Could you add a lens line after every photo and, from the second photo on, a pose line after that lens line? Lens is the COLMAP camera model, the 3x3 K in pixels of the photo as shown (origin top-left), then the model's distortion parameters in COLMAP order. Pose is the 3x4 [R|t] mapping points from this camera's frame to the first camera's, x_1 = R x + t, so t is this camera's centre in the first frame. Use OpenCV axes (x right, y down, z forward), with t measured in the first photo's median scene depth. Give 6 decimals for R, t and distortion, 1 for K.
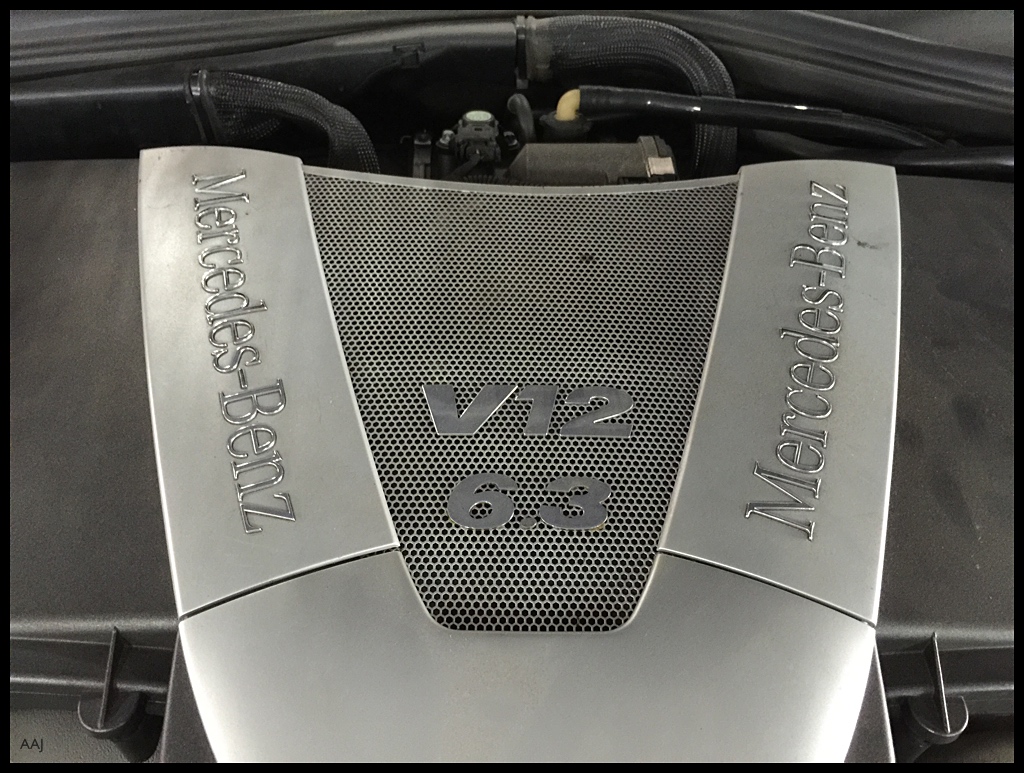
lens RADIAL K [[866.6, 0, 509.2], [0, 866.6, 387.0], [0, 0, 1]] dist [0.057774, -0.002638]
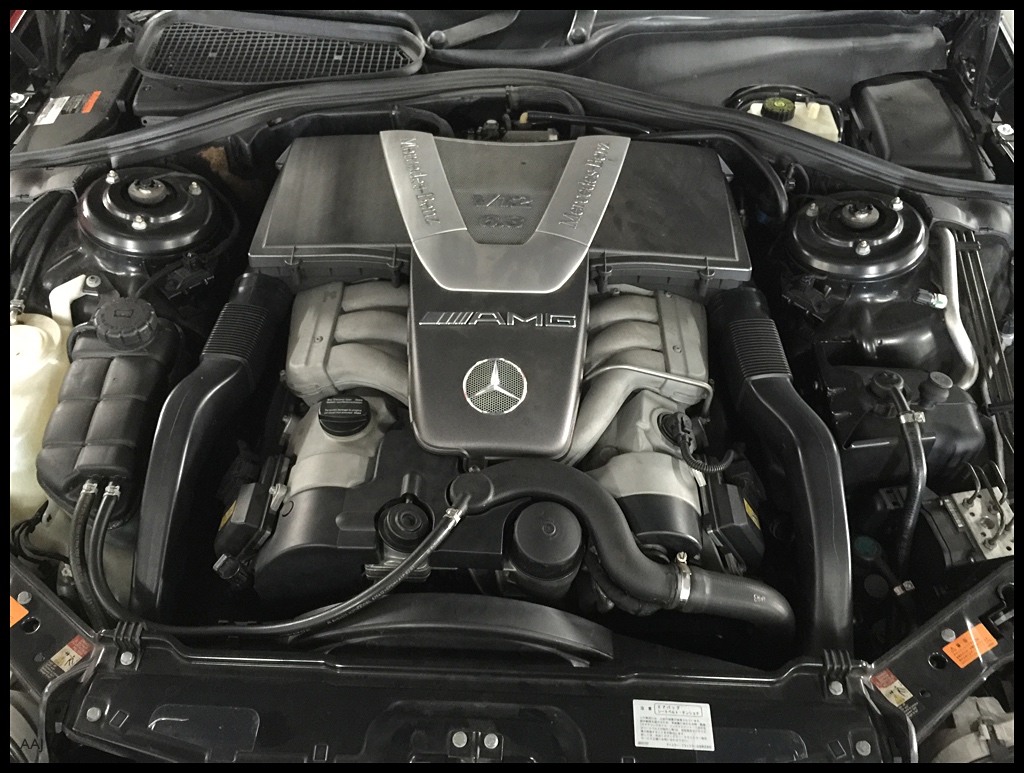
lens RADIAL K [[866.6, 0, 514.5], [0, 866.6, 386.3], [0, 0, 1]] dist [0.057774, -0.002638]
pose [[0.999708, 0.009345, -0.022265, 0.112182], [-0.010182, 0.999236, -0.037738, 0.661494], [0.021896, 0.037953, 0.999040, -1.807912]]
